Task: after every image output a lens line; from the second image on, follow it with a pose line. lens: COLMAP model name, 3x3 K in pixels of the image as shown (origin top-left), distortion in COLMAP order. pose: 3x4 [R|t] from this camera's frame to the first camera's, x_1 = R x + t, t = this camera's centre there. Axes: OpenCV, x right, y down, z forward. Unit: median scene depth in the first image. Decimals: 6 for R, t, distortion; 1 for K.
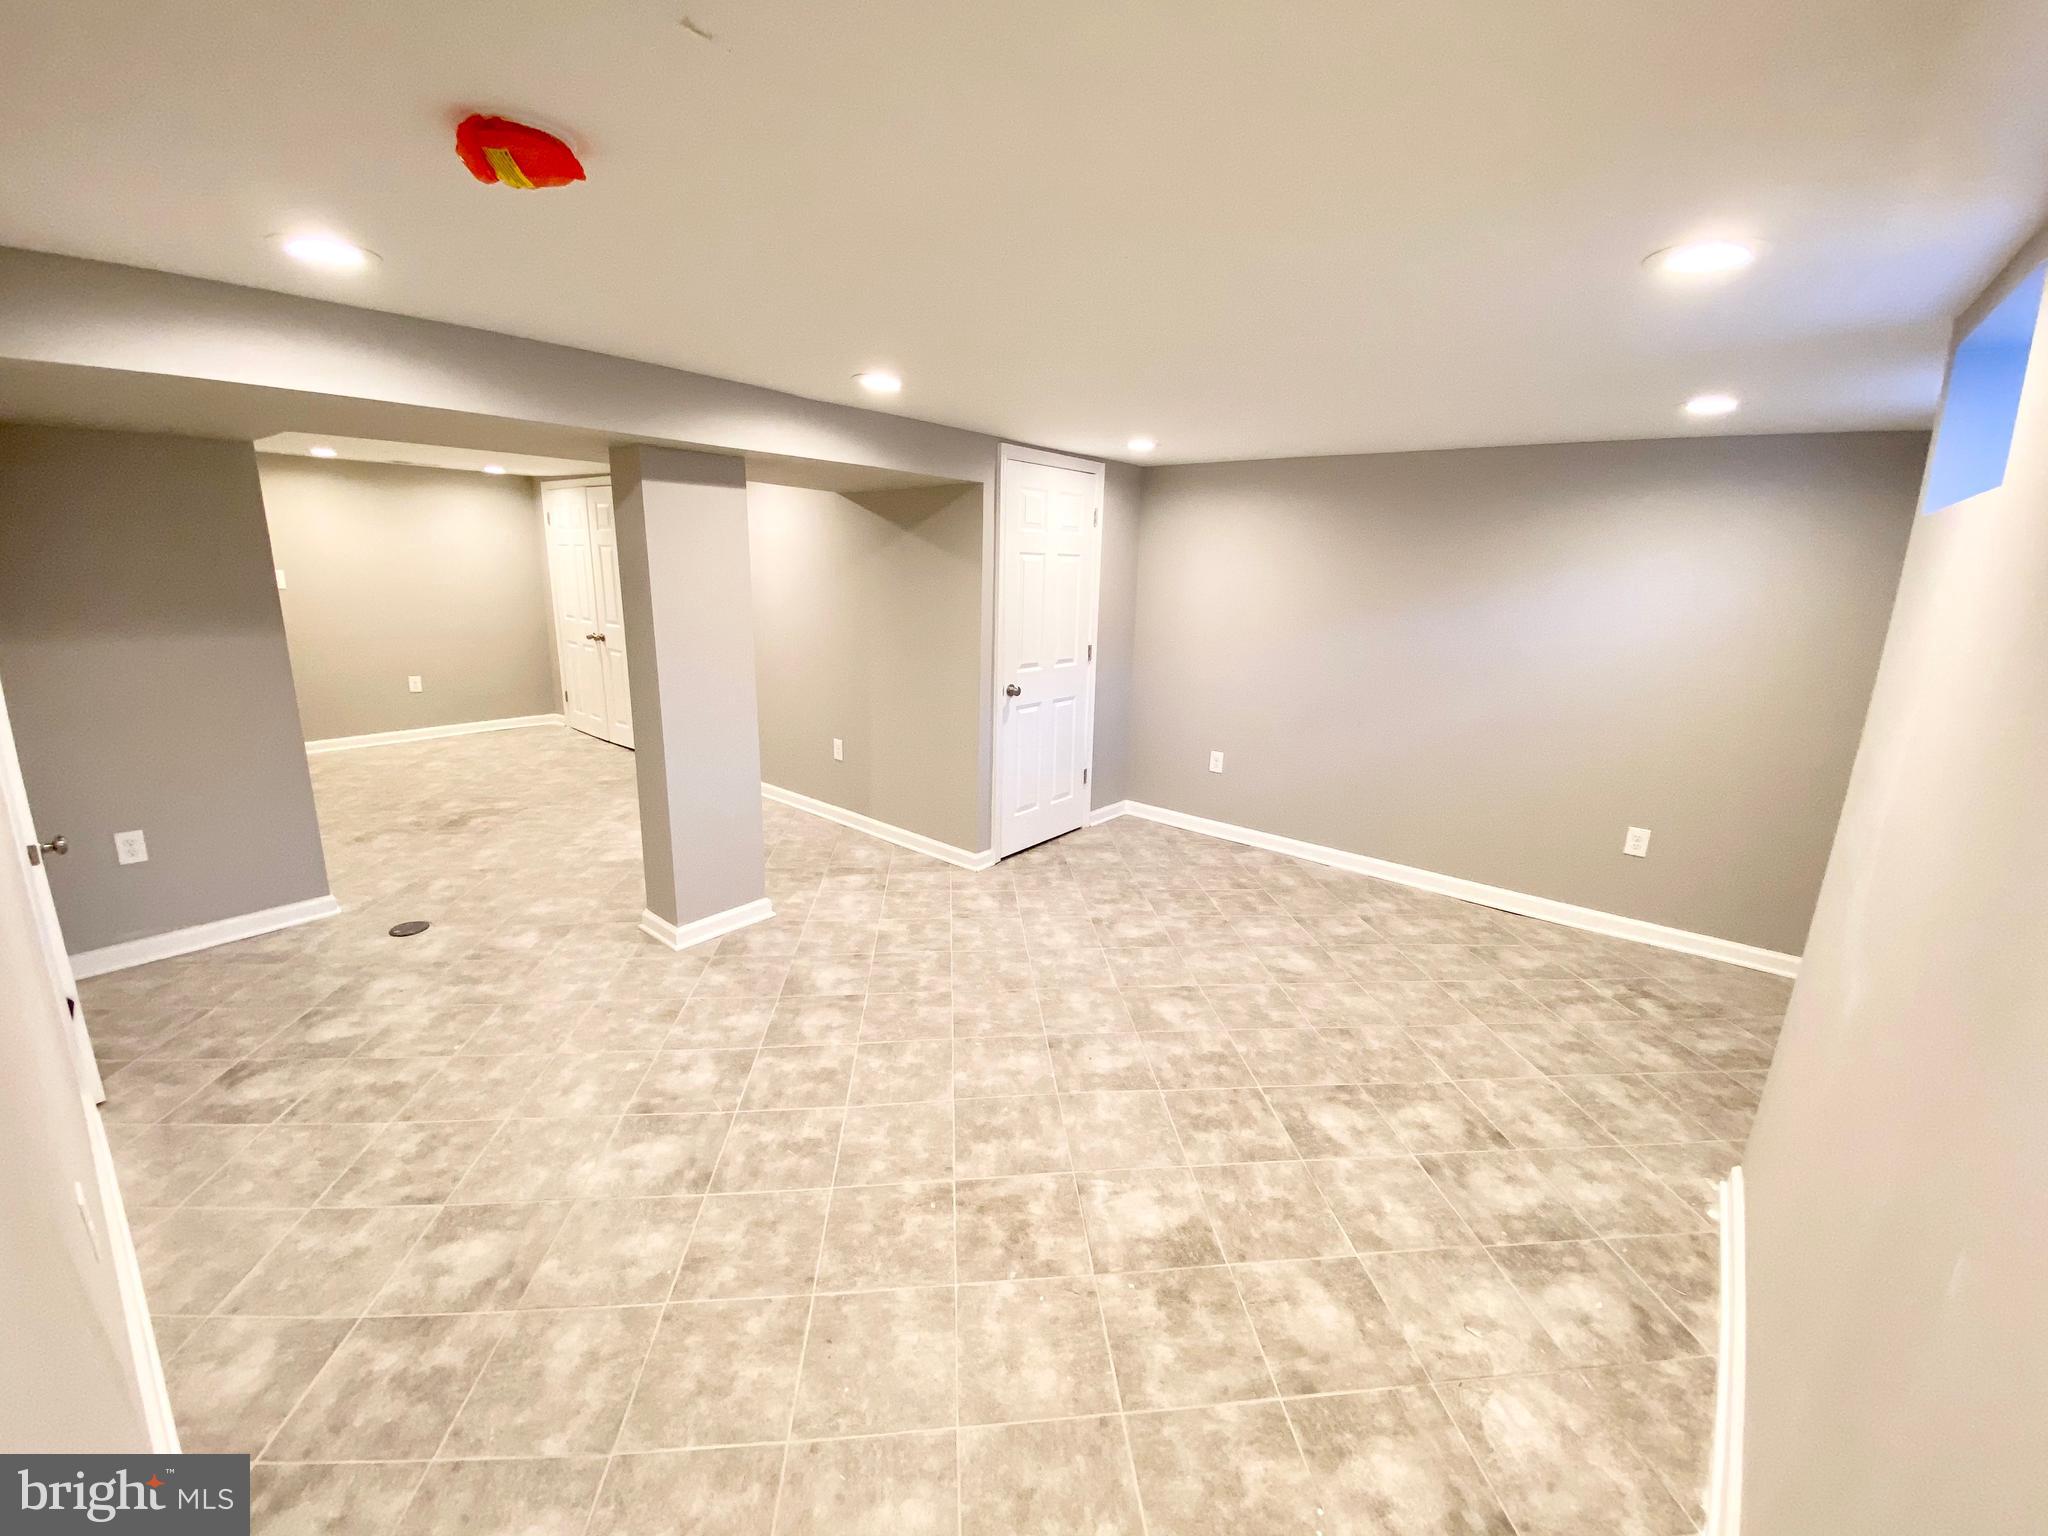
lens RADIAL K [[822.8, 0, 1016.6], [0, 822.8, 762.4], [0, 0, 1]] dist [0.021044, -0.021443]
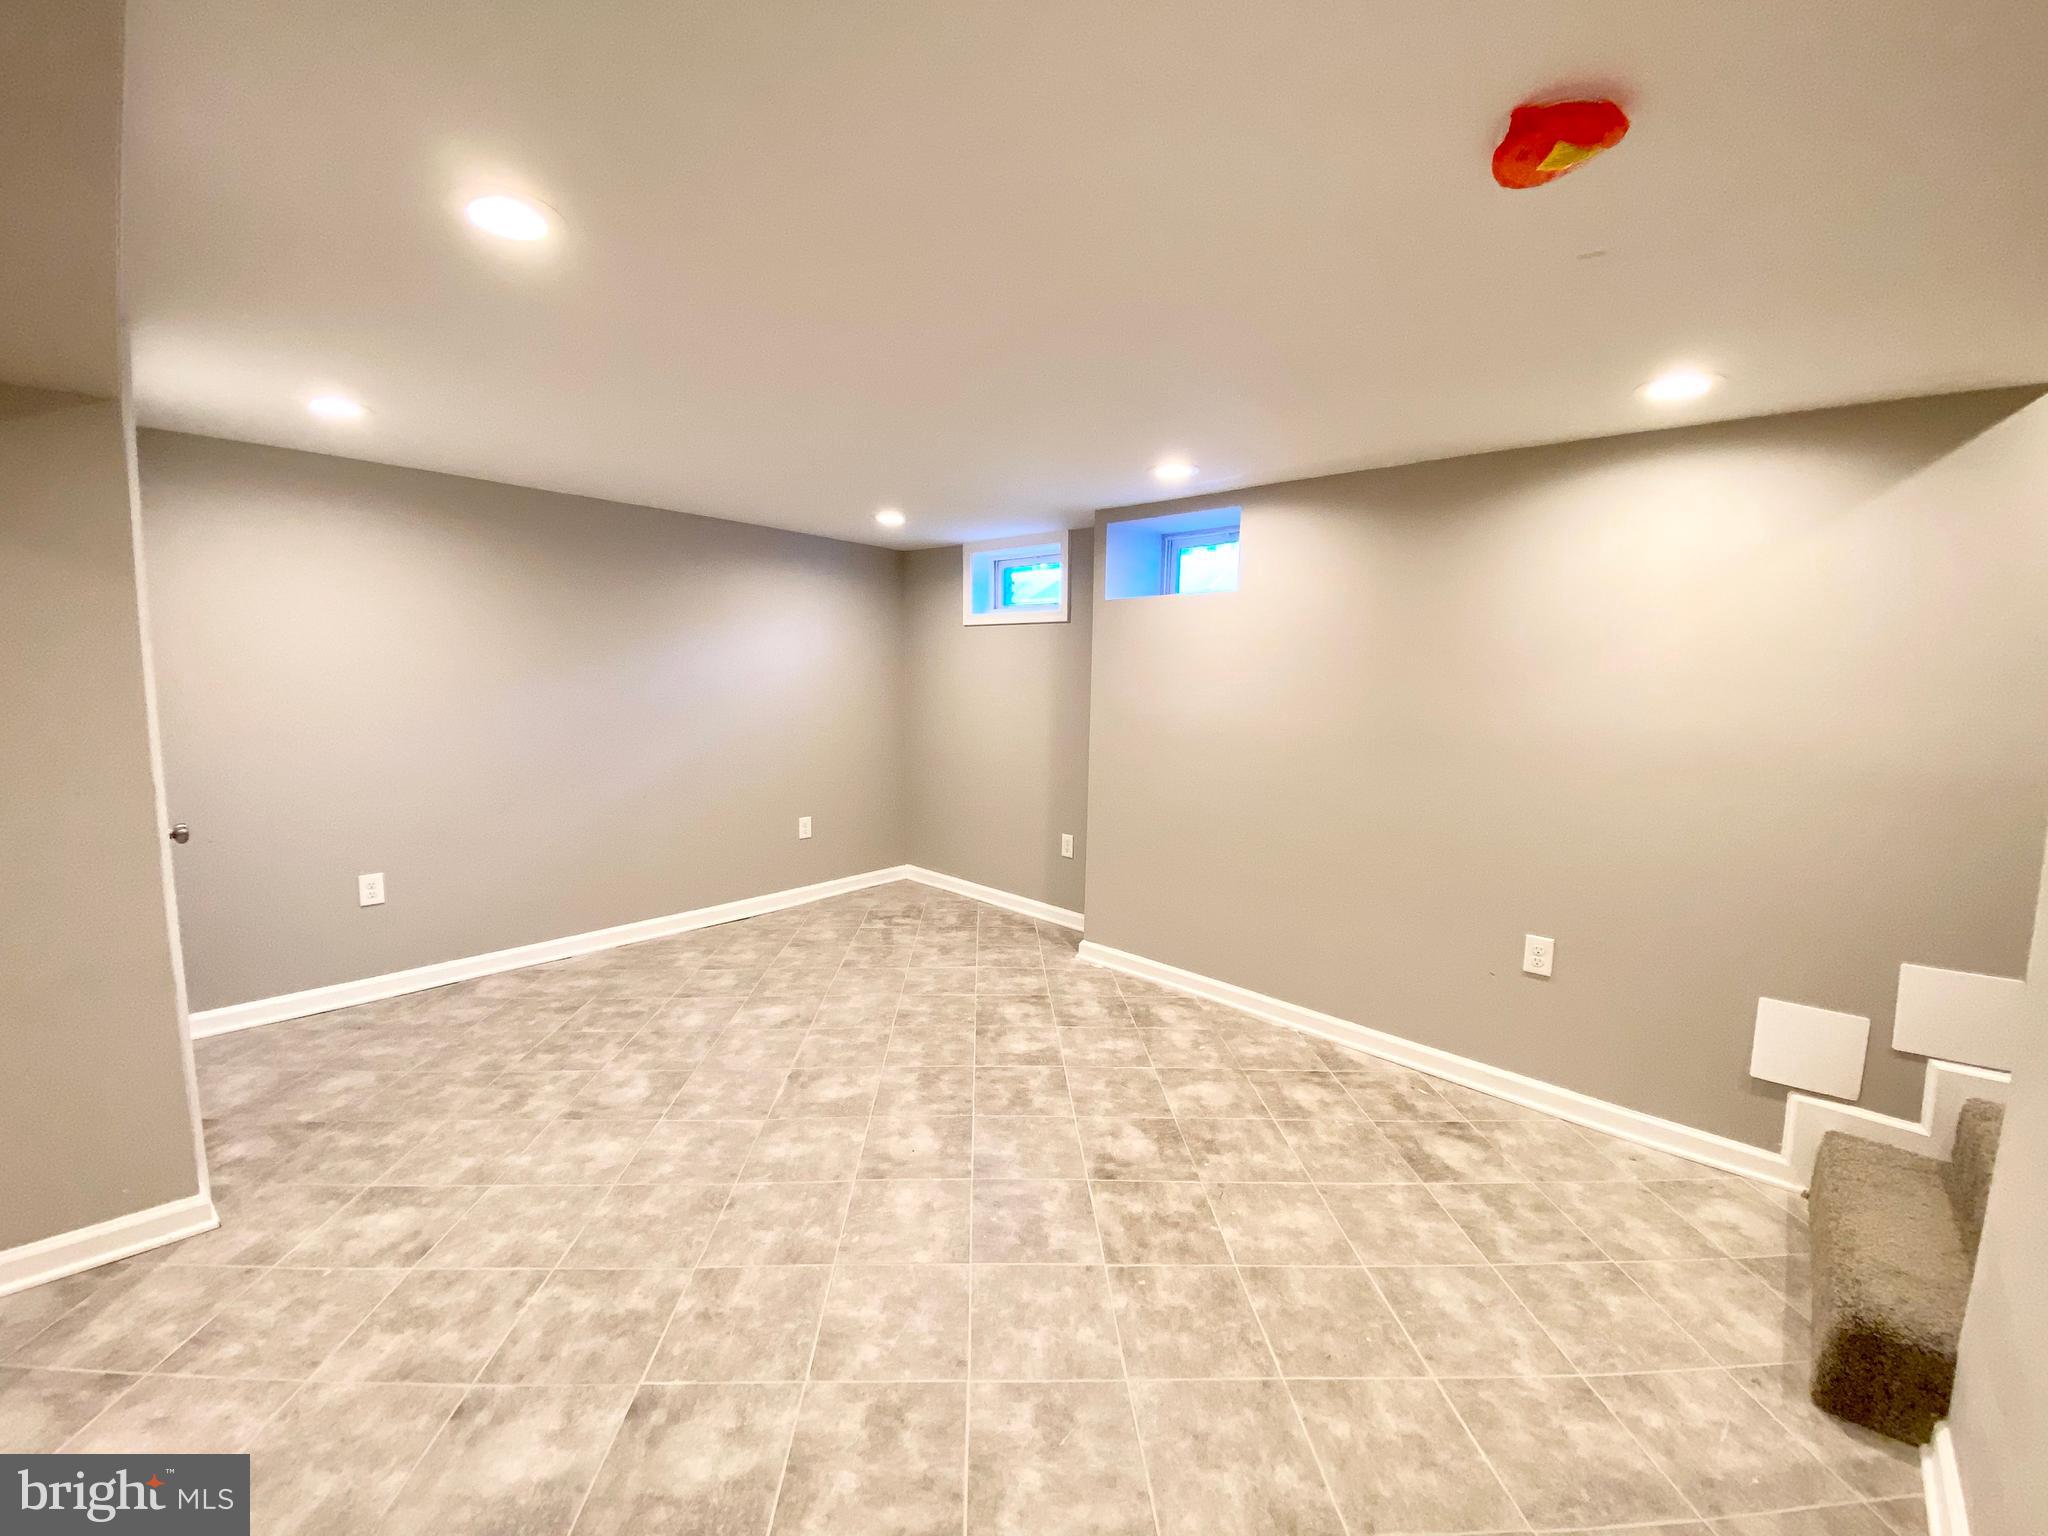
lens RADIAL K [[822.8, 0, 1016.6], [0, 822.8, 762.4], [0, 0, 1]] dist [0.021044, -0.021443]
pose [[0.052200, -0.143173, 0.988320, -0.720810], [0.223383, 0.966266, 0.128179, -0.134613], [-0.973332, 0.214083, 0.082421, 0.719004]]
